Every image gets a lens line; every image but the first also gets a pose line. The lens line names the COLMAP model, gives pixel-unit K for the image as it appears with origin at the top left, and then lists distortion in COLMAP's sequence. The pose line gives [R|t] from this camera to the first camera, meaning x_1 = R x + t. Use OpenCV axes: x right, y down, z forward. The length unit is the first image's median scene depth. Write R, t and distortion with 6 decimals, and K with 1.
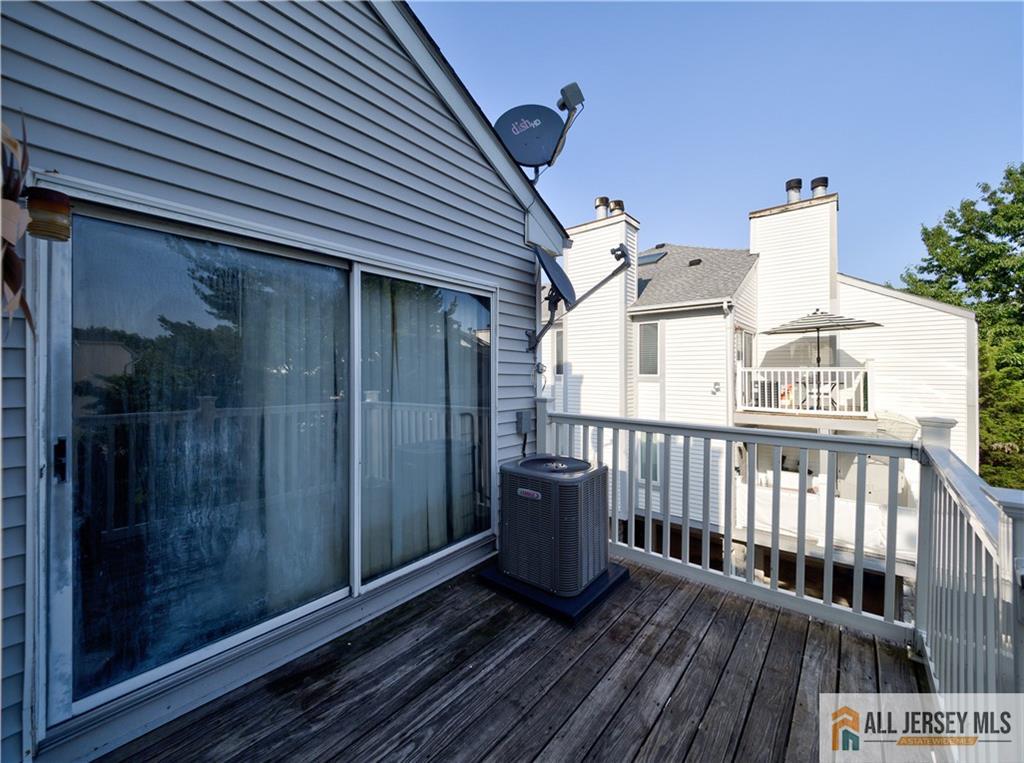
lens RADIAL K [[418.0, 0, 509.3], [0, 418.0, 373.9], [0, 0, 1]] dist [0.000241, 0.000217]
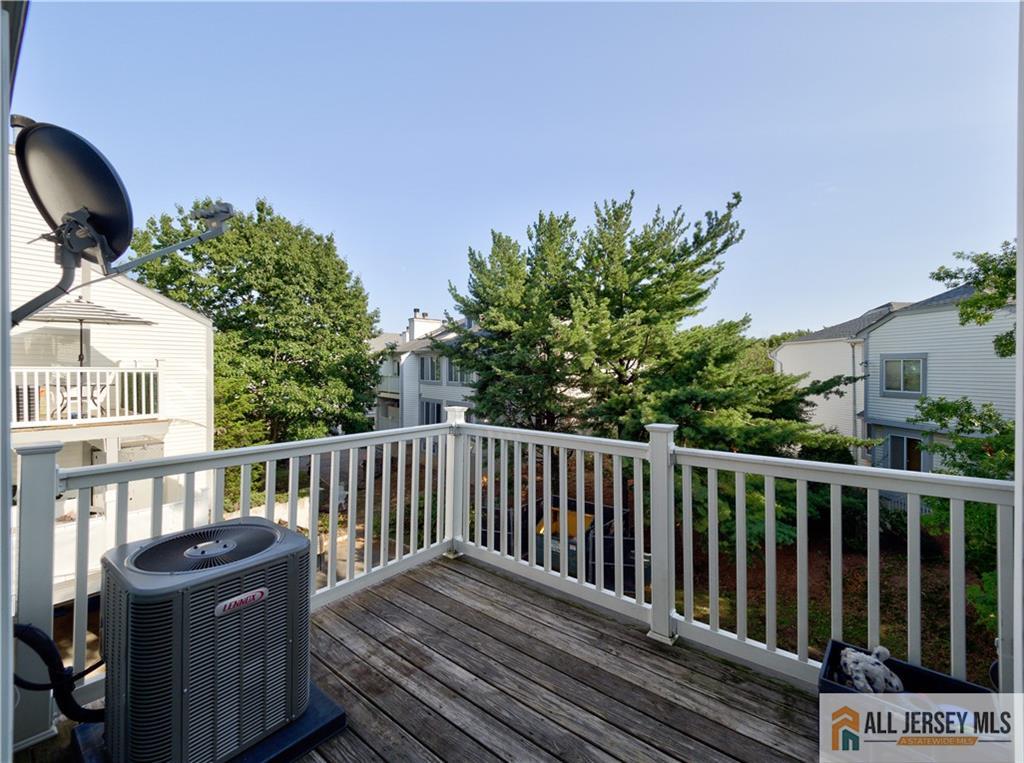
lens RADIAL K [[437.4, 0, 509.4], [0, 437.4, 386.3], [0, 0, 1]] dist [0.002000, 0.000020]
pose [[-0.004985, -0.040075, 0.999184, -0.140300], [0.003675, 0.999189, 0.040093, -0.009285], [-0.999981, 0.003872, -0.004834, 0.159389]]
